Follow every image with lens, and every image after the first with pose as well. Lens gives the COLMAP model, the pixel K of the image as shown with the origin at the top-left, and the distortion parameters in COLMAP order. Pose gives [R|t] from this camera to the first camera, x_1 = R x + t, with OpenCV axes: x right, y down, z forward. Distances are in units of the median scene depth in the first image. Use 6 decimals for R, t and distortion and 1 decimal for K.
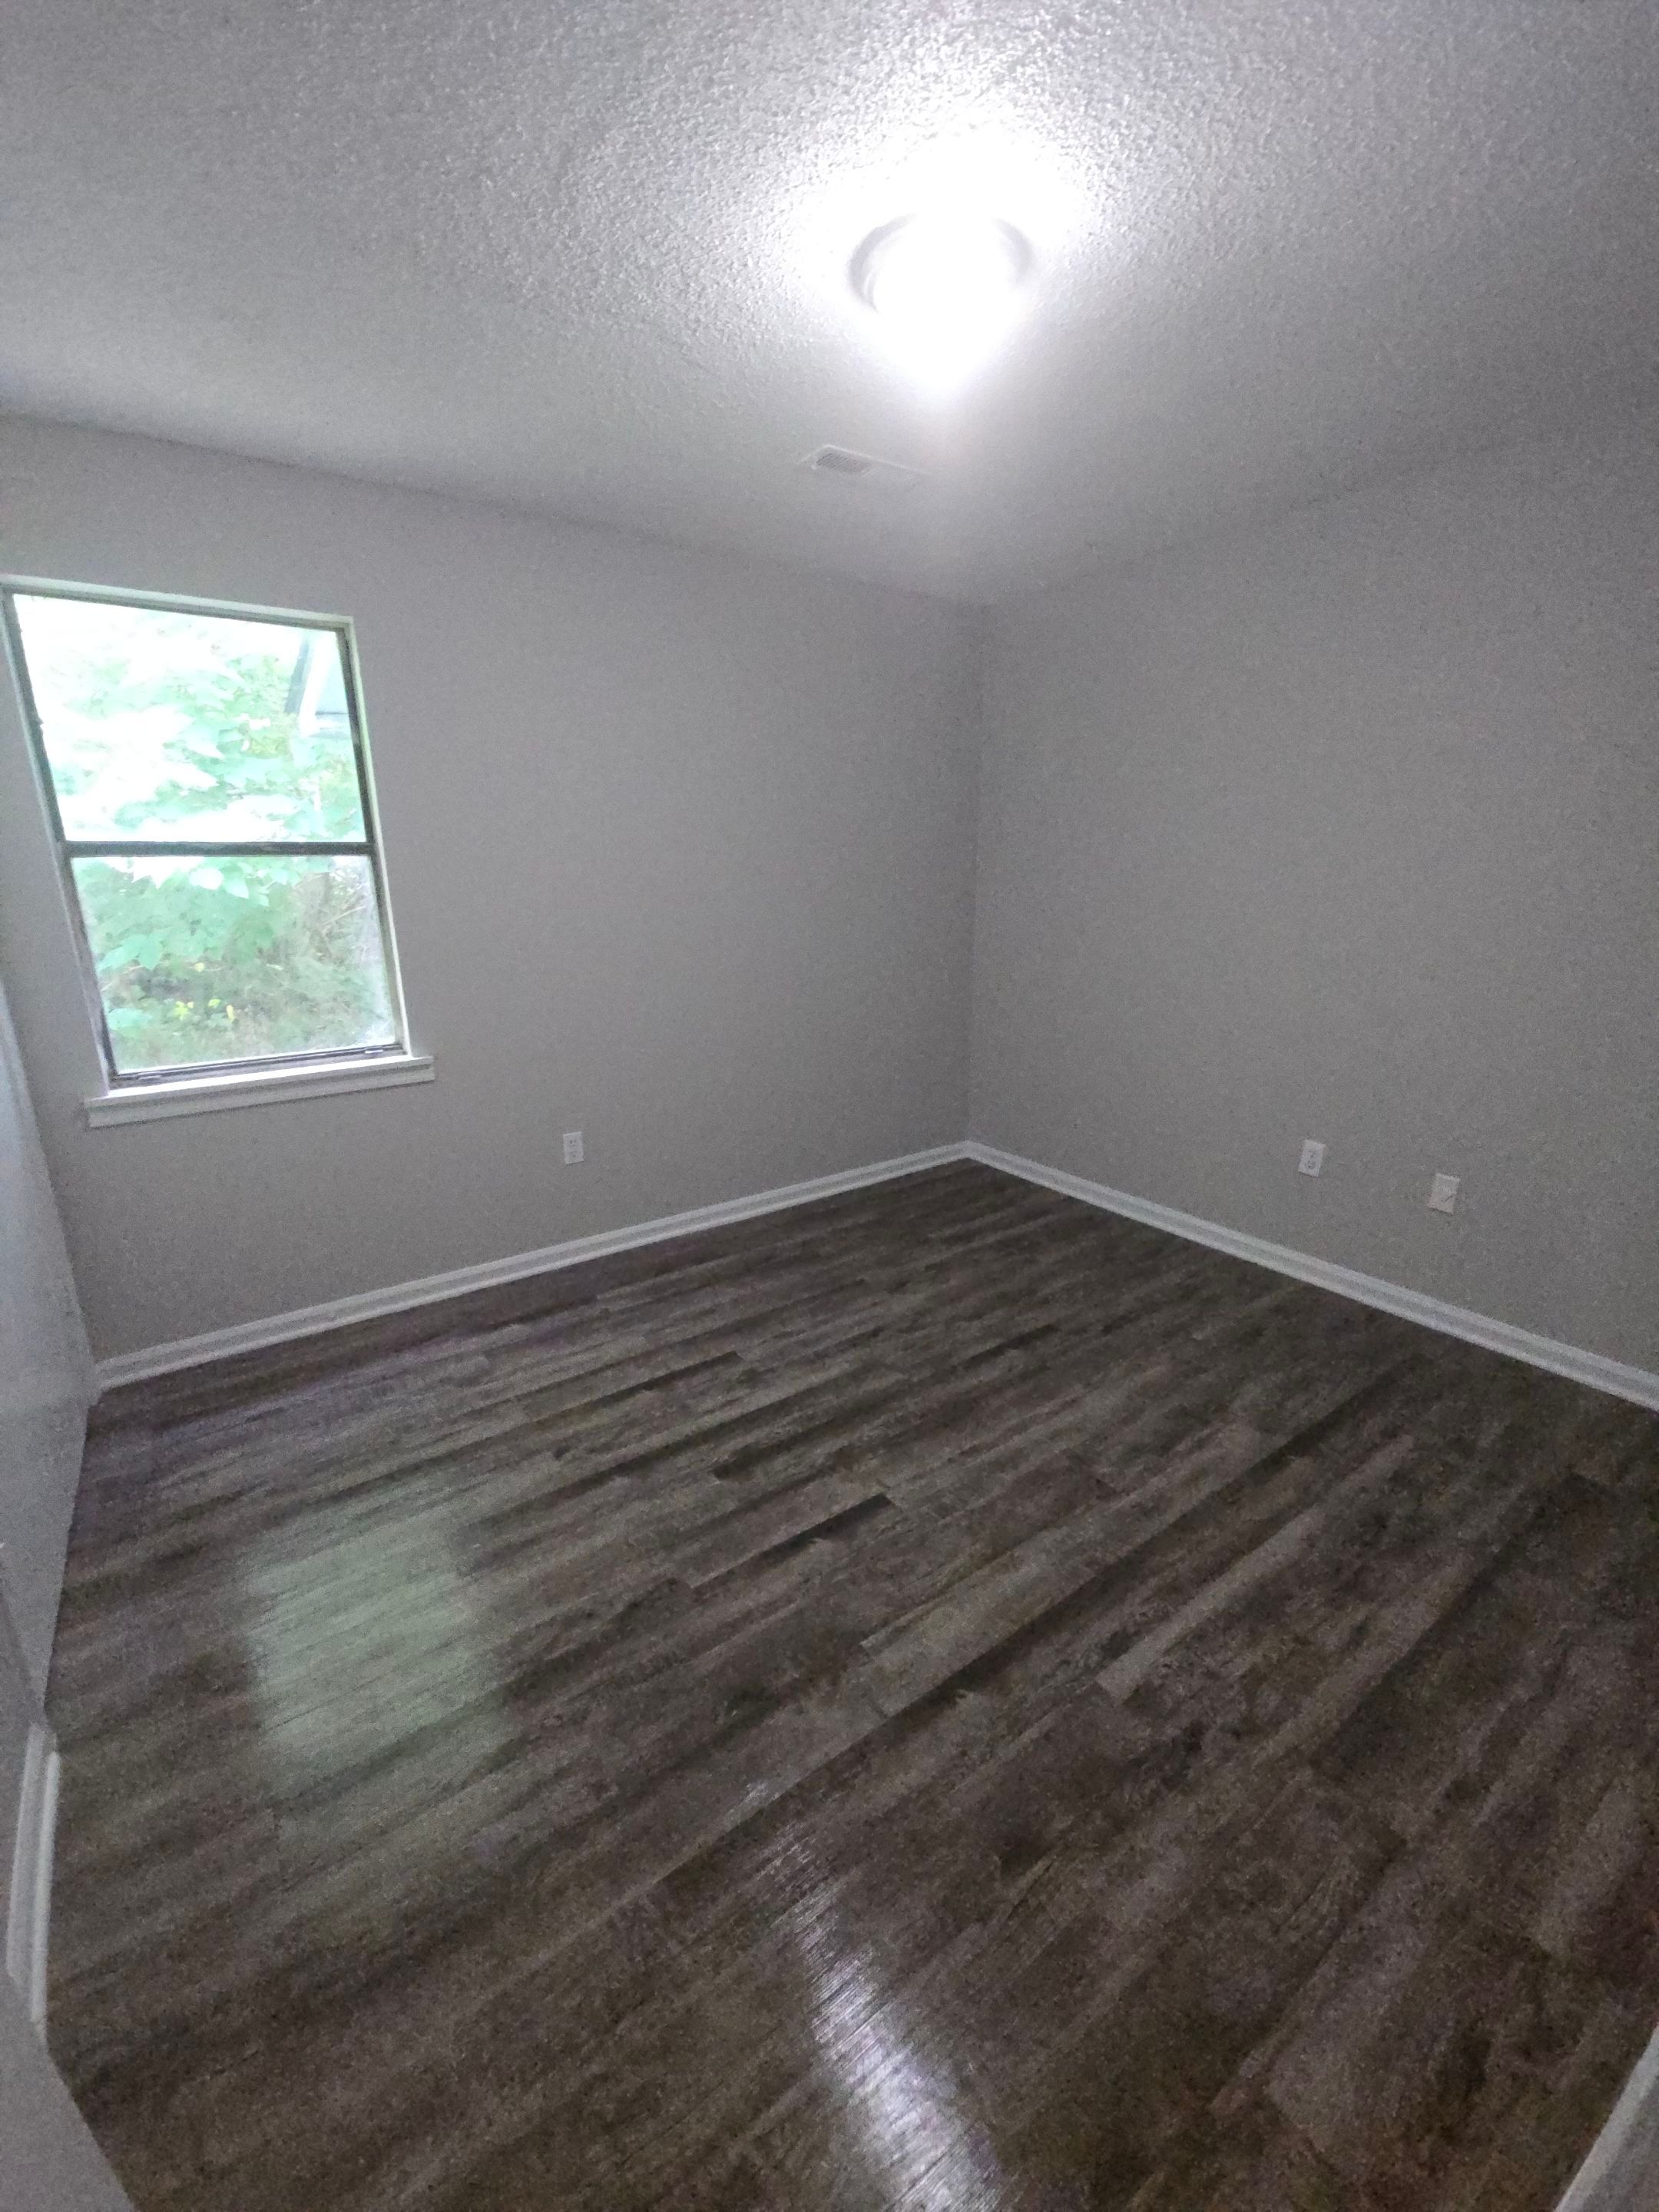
lens RADIAL K [[923.2, 0, 840.4], [0, 923.2, 1111.6], [0, 0, 1]] dist [0.000039, -0.000029]
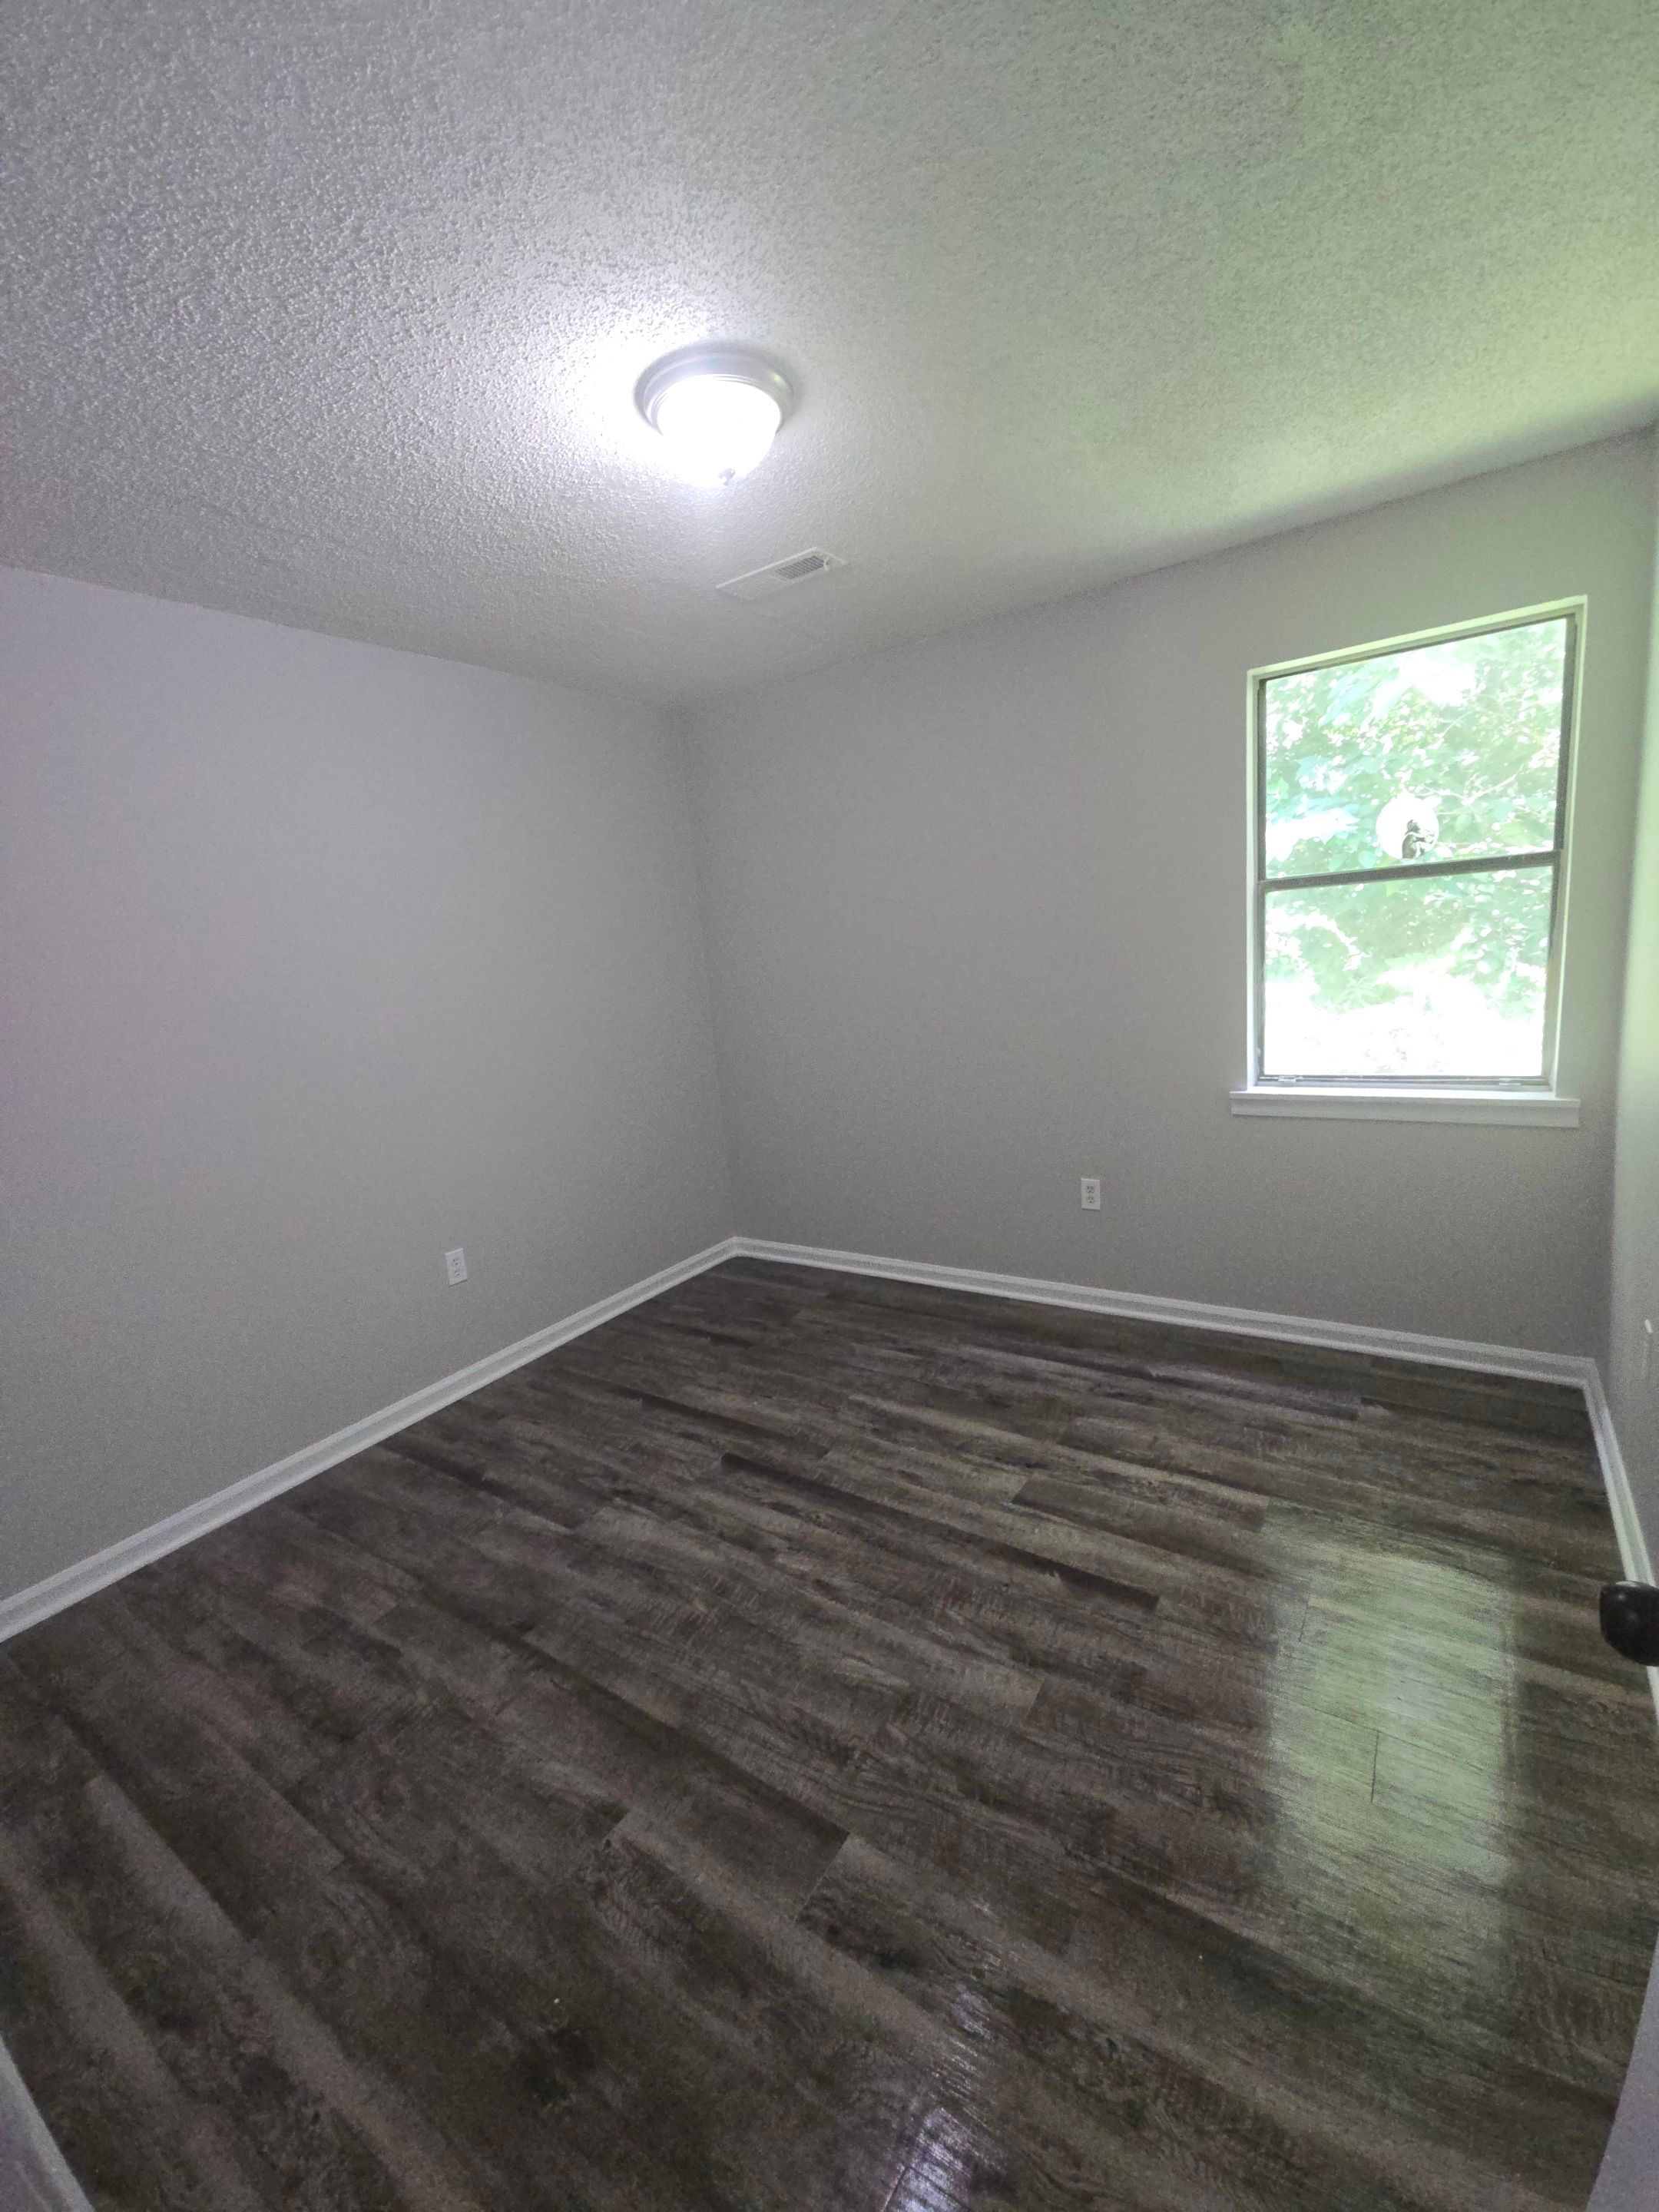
lens RADIAL K [[923.2, 0, 840.4], [0, 923.2, 1111.6], [0, 0, 1]] dist [0.000039, -0.000029]
pose [[0.338792, 0.158896, -0.927347, 0.485964], [-0.169913, 0.979763, 0.105802, -0.100568], [0.925392, 0.121723, 0.358934, 0.336160]]
